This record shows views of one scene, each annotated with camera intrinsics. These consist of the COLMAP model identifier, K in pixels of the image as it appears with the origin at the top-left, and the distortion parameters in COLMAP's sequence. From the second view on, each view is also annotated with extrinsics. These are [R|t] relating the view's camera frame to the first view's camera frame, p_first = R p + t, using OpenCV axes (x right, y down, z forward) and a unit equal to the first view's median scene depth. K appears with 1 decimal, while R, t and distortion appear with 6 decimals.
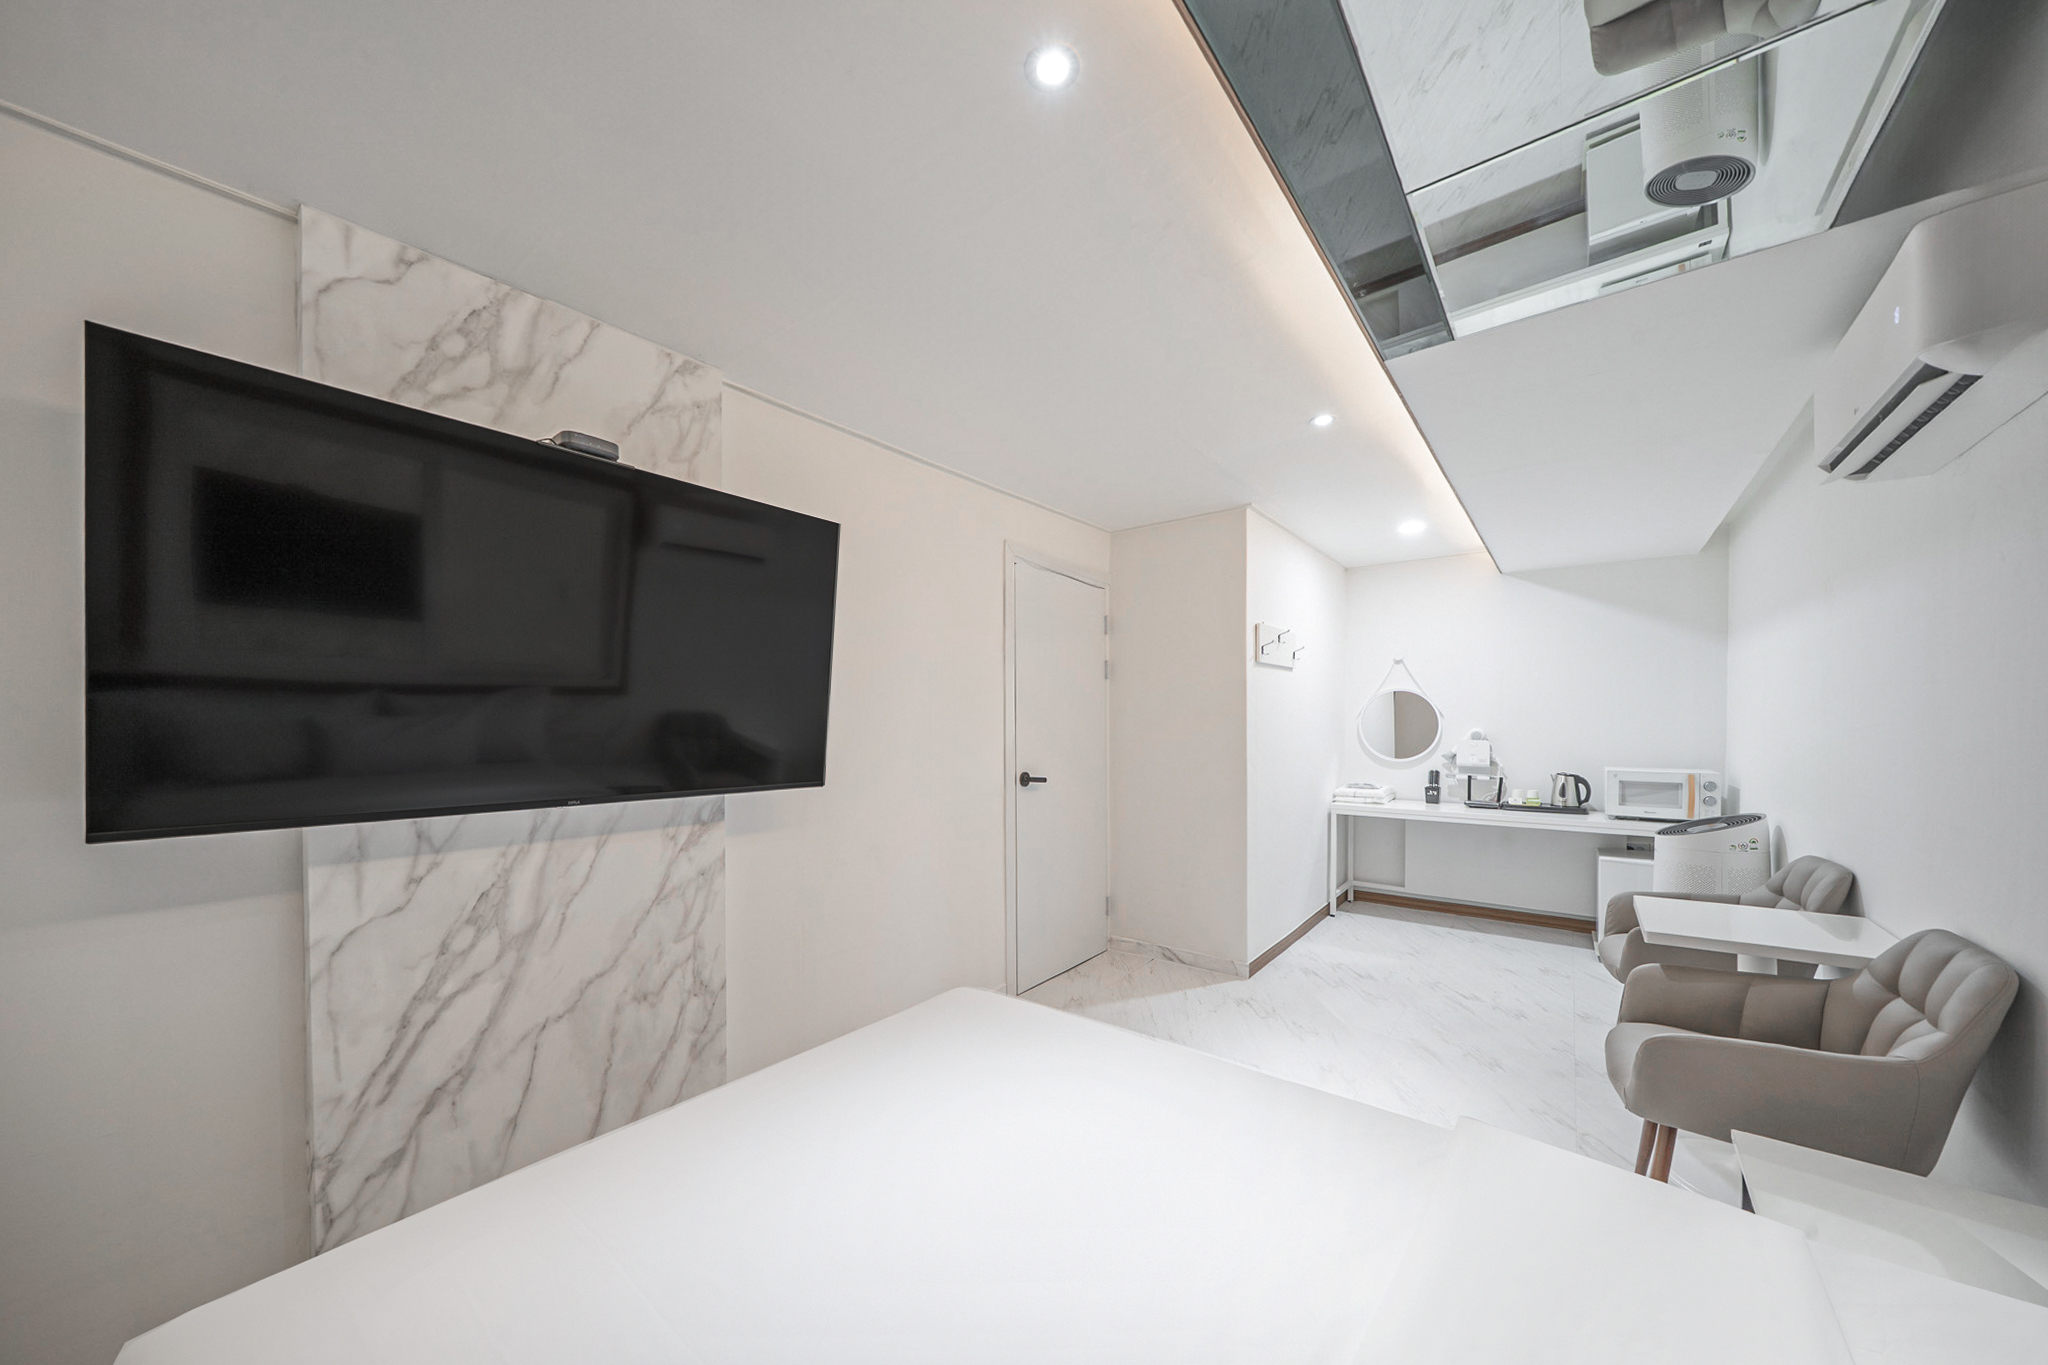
lens RADIAL K [[718.5, 0, 1015.2], [0, 718.5, 726.0], [0, 0, 1]] dist [0.000303, -0.000005]
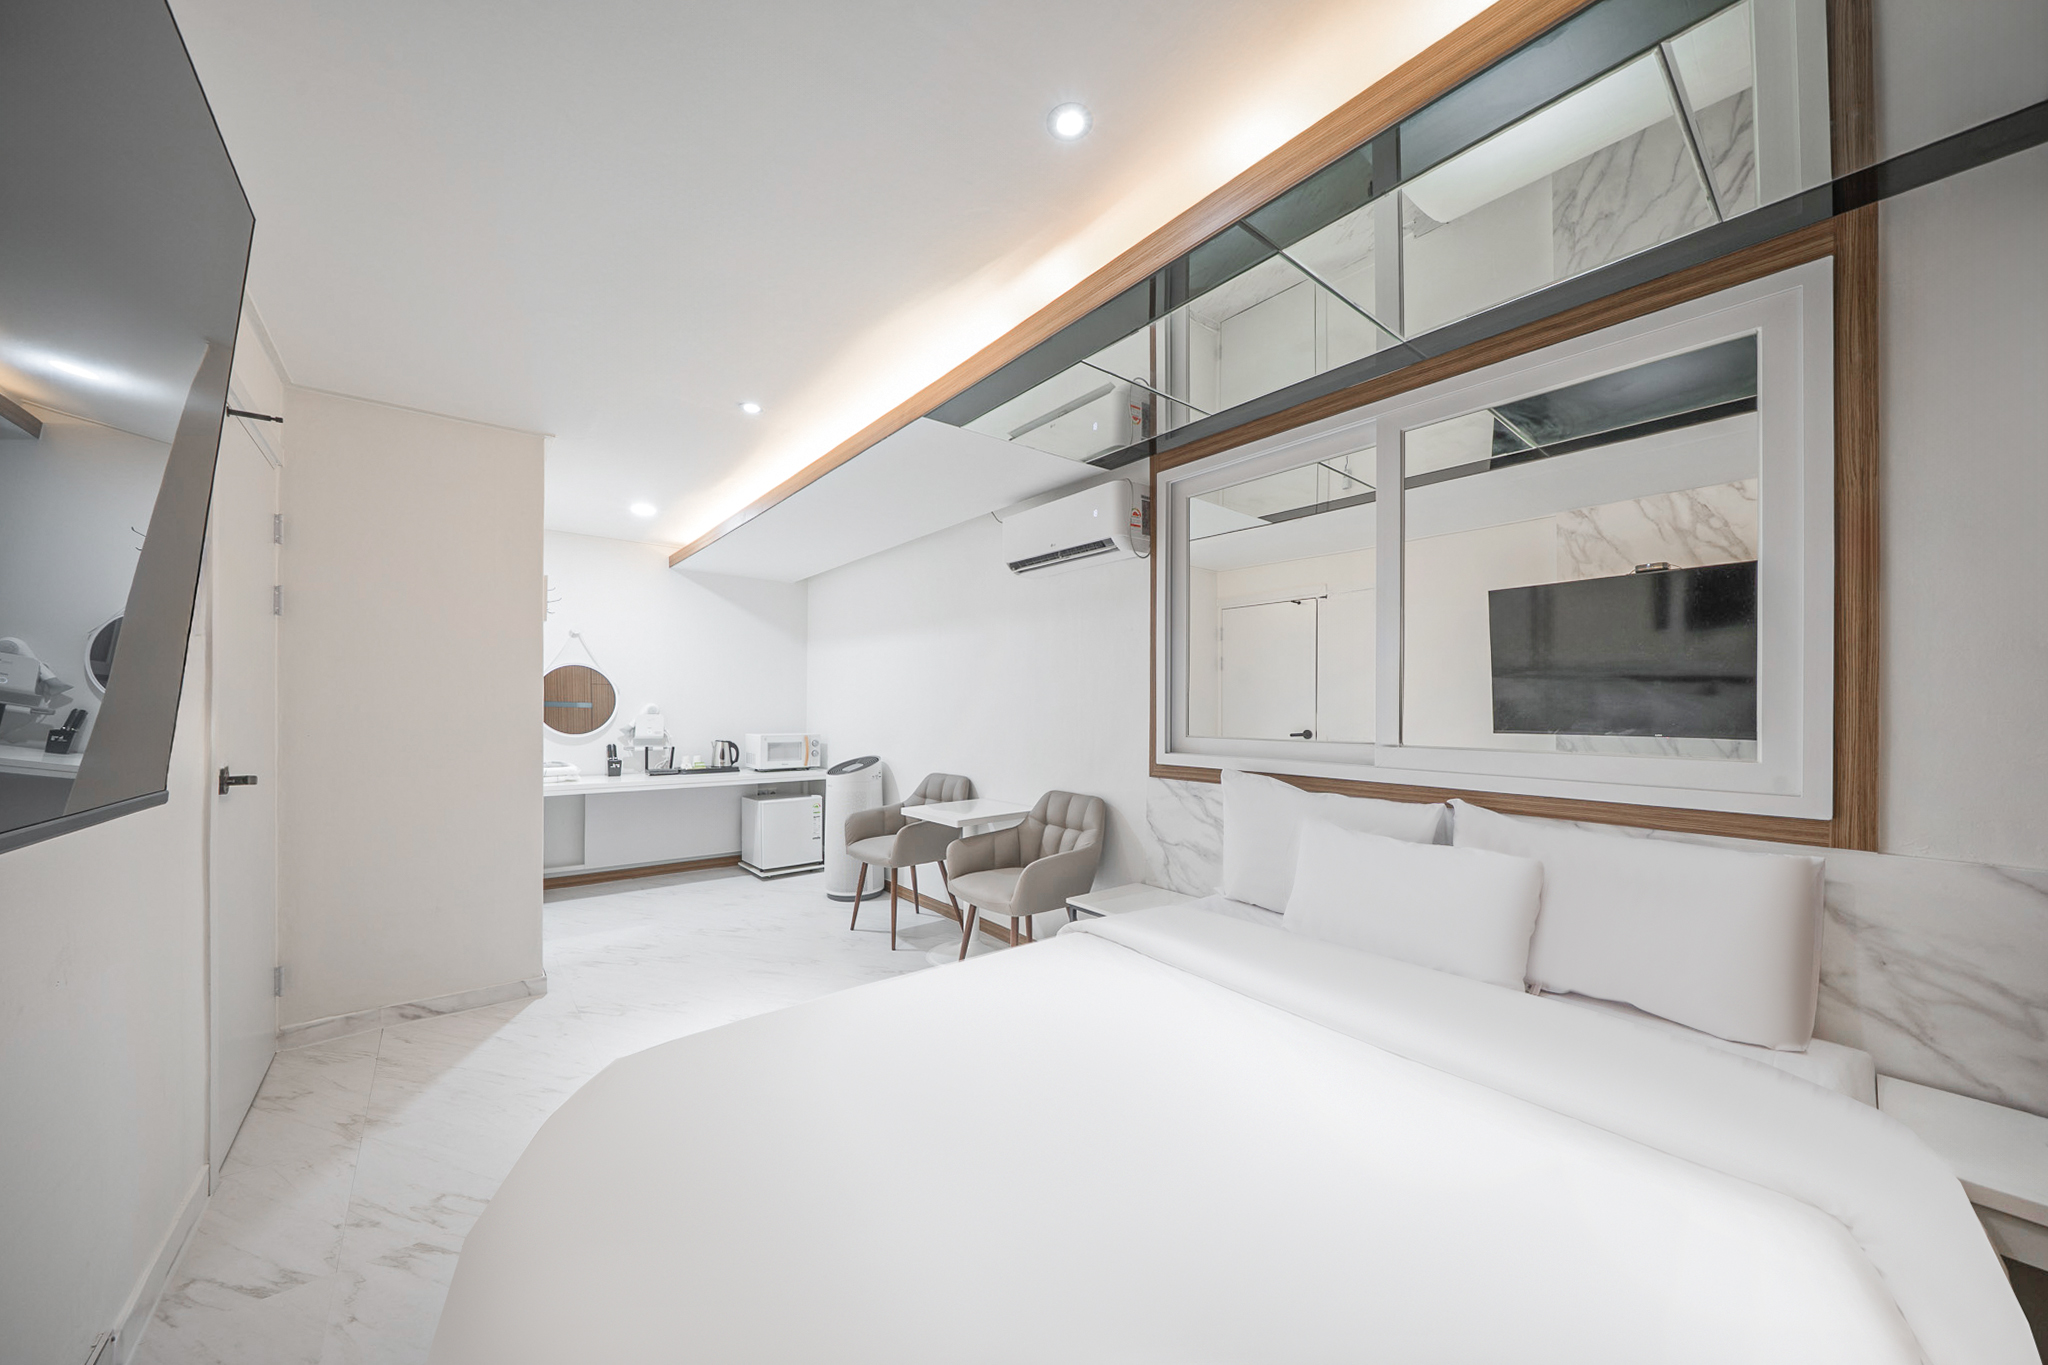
lens RADIAL K [[697.8, 0, 1021.0], [0, 697.8, 702.7], [0, 0, 1]] dist [0.000353, -0.000004]
pose [[0.222153, 0.014312, 0.974907, -0.306621], [-0.003599, 0.999897, -0.013859, 0.015948], [-0.975005, -0.000430, 0.222182, 0.232964]]
